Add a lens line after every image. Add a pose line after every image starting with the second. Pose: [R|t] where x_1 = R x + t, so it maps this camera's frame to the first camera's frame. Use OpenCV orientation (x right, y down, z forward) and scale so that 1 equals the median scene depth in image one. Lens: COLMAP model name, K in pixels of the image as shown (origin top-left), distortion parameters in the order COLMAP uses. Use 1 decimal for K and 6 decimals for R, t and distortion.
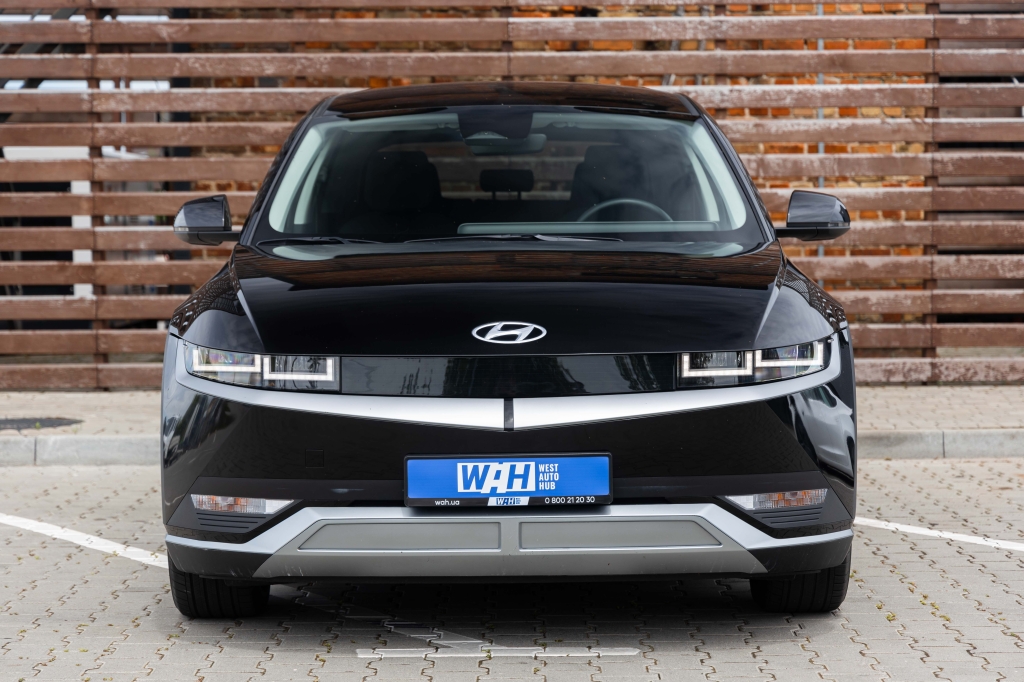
lens RADIAL K [[2432.5, 0, 512.0], [0, 2432.5, 341.0], [0, 0, 1]] dist [0.057968, -0.648892]
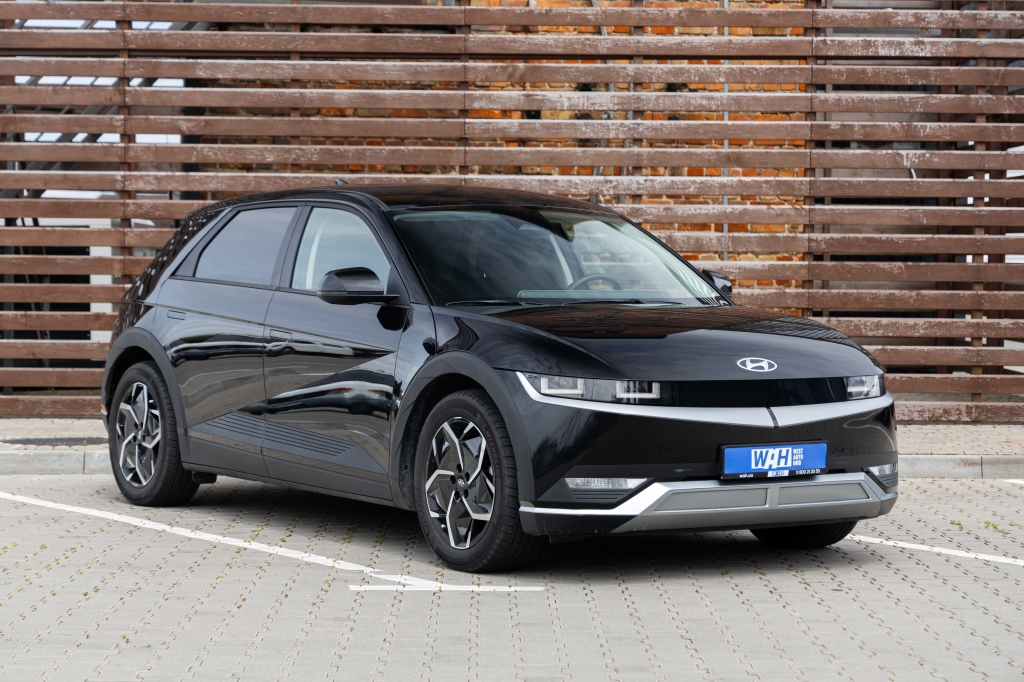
lens RADIAL K [[2382.7, 0, 512.0], [0, 2382.7, 341.0], [0, 0, 1]] dist [0.050411, -0.492971]
pose [[0.999764, 0.013718, 0.016858, 0.003439], [-0.013344, 0.999667, -0.022081, 0.005604], [-0.017155, 0.021850, 0.999614, -0.199671]]
